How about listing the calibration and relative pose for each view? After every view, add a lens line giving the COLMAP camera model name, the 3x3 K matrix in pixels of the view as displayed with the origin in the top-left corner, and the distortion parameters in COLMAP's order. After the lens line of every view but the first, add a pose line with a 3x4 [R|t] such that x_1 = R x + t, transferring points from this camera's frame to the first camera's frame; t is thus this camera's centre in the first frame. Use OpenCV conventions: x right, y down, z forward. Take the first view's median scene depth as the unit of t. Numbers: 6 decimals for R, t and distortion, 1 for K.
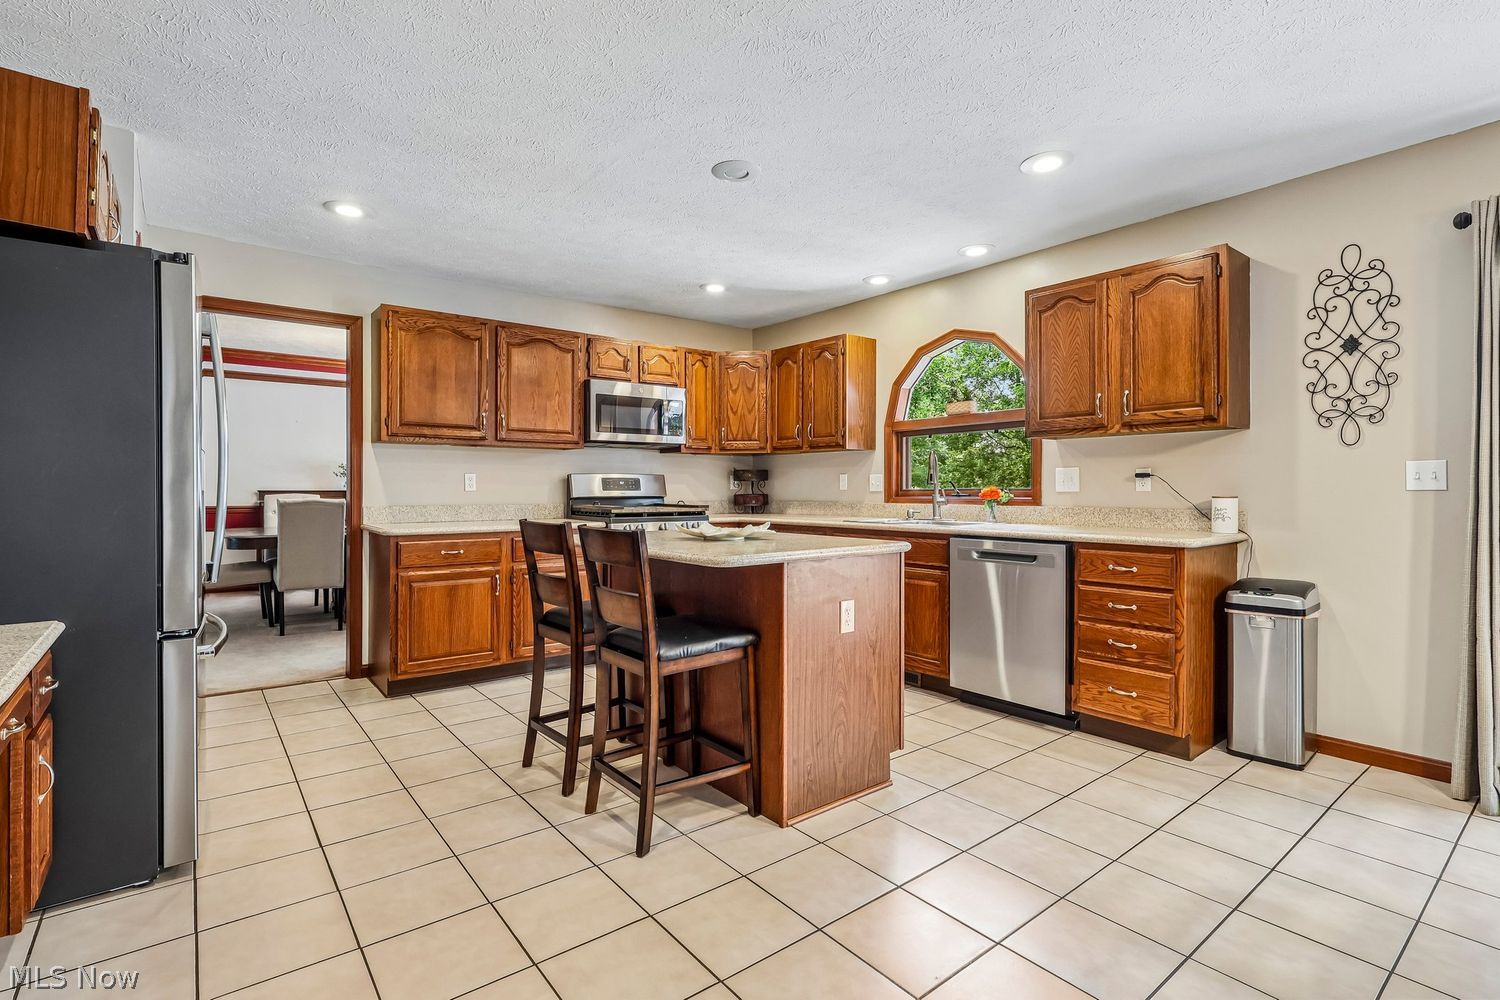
lens RADIAL K [[709.9, 0, 741.9], [0, 709.9, 493.7], [0, 0, 1]] dist [-0.004441, 0.000216]
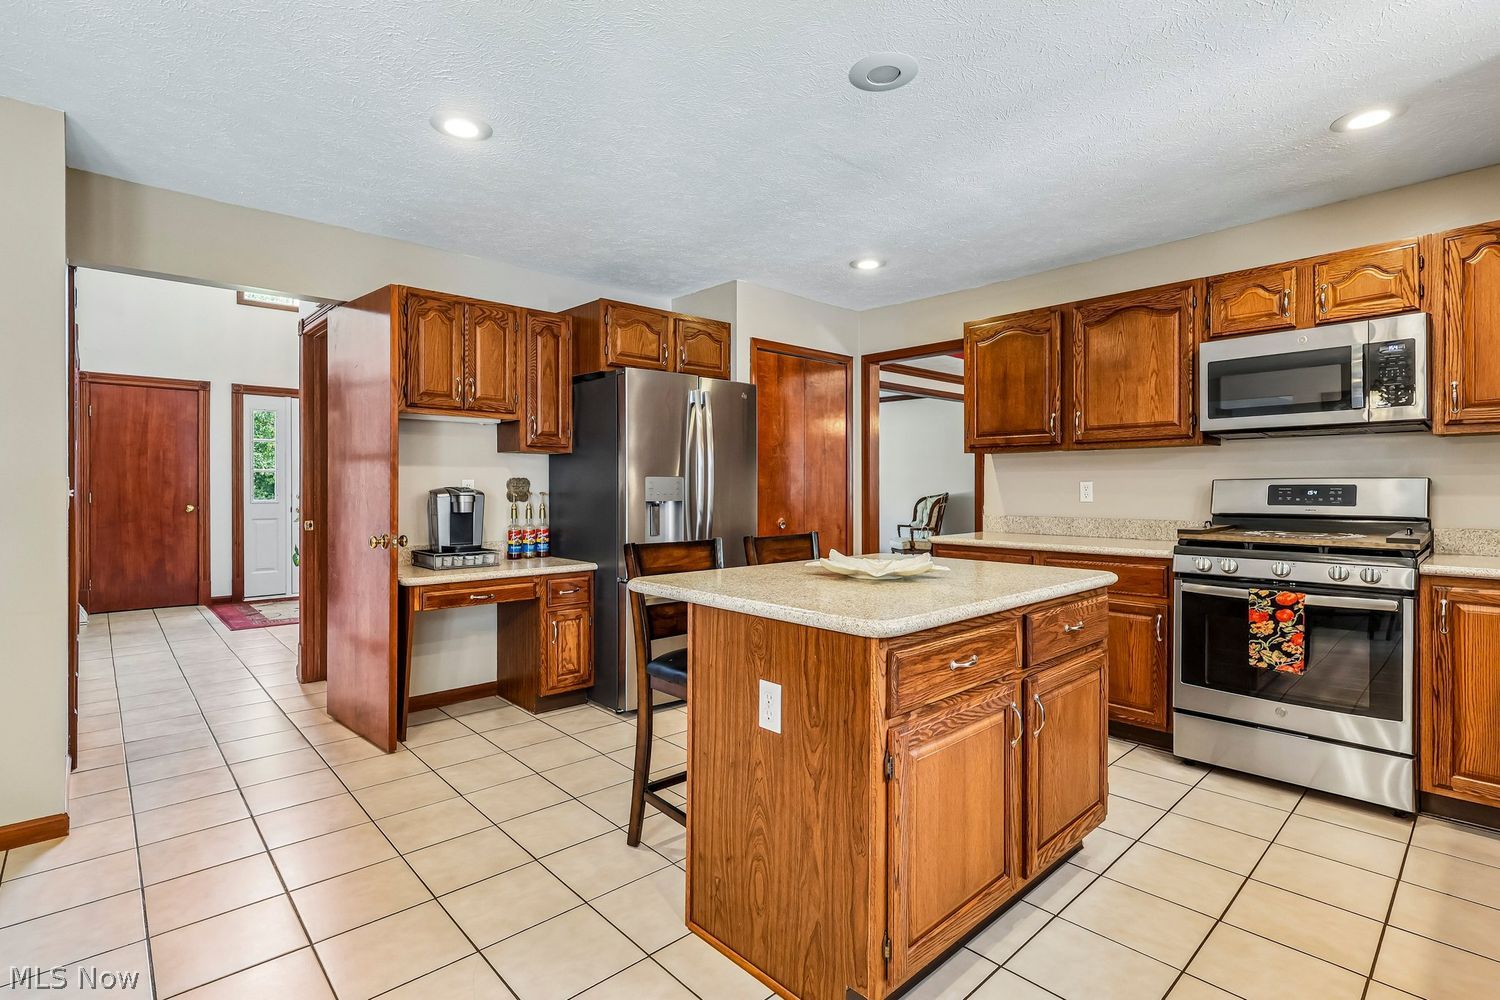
lens RADIAL K [[709.9, 0, 740.3], [0, 709.9, 496.6], [0, 0, 1]] dist [-0.004441, 0.000216]
pose [[0.077557, 0.012602, -0.996908, 0.675395], [-0.006560, 0.999905, 0.012130, -0.026927], [0.996966, 0.005599, 0.077633, 0.767772]]
